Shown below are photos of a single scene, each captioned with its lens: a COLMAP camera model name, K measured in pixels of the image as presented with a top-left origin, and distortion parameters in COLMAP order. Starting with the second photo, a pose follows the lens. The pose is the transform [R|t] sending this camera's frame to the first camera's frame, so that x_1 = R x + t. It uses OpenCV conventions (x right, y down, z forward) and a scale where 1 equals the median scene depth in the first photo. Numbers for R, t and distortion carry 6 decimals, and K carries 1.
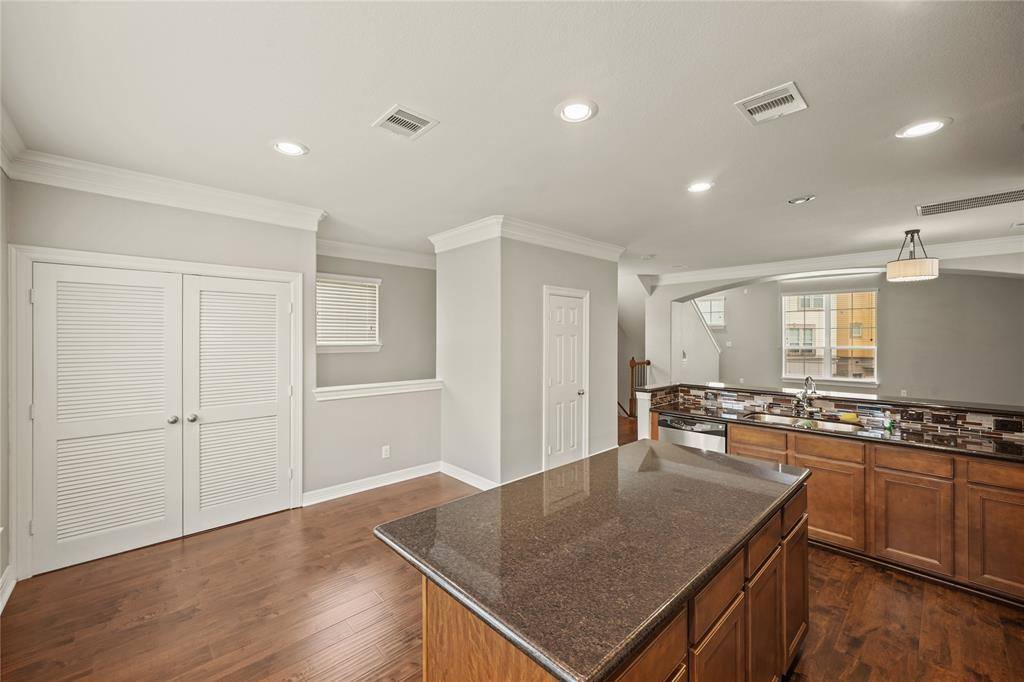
lens RADIAL K [[421.6, 0, 516.5], [0, 421.6, 337.5], [0, 0, 1]] dist [0.001498, 0.000170]
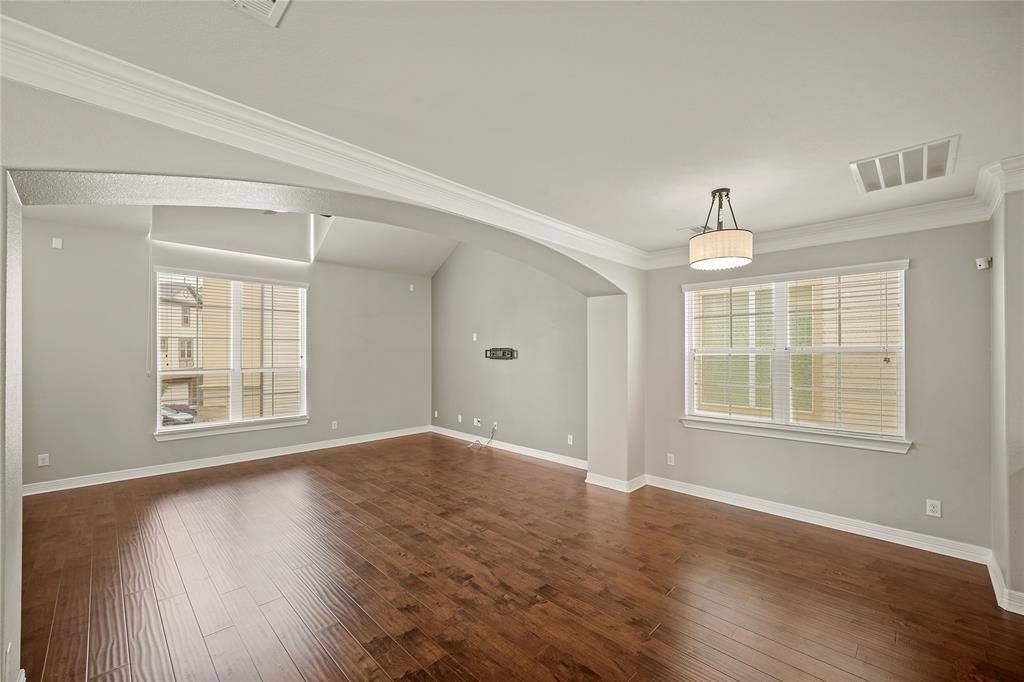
lens RADIAL K [[410.1, 0, 508.2], [0, 410.1, 350.9], [0, 0, 1]] dist [0.001304, 0.000132]
pose [[-0.015503, 0.001324, 0.999879, 0.280786], [0.002760, 0.999995, -0.001281, -0.002742], [-0.999876, 0.002740, -0.015507, 1.211287]]
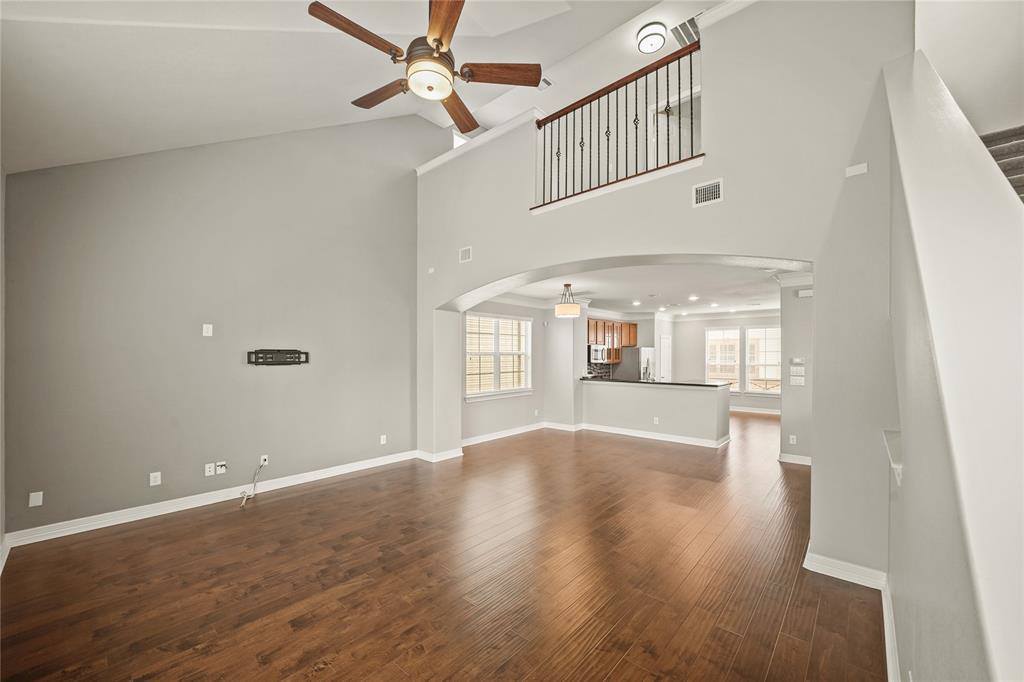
lens RADIAL K [[395.4, 0, 511.0], [0, 395.4, 351.0], [0, 0, 1]] dist [-0.002798, -0.000241]
pose [[-0.997096, -0.002042, -0.076134, 1.126465], [-0.001625, 0.999983, -0.005529, -0.005594], [0.076144, -0.005389, -0.997082, 2.171984]]
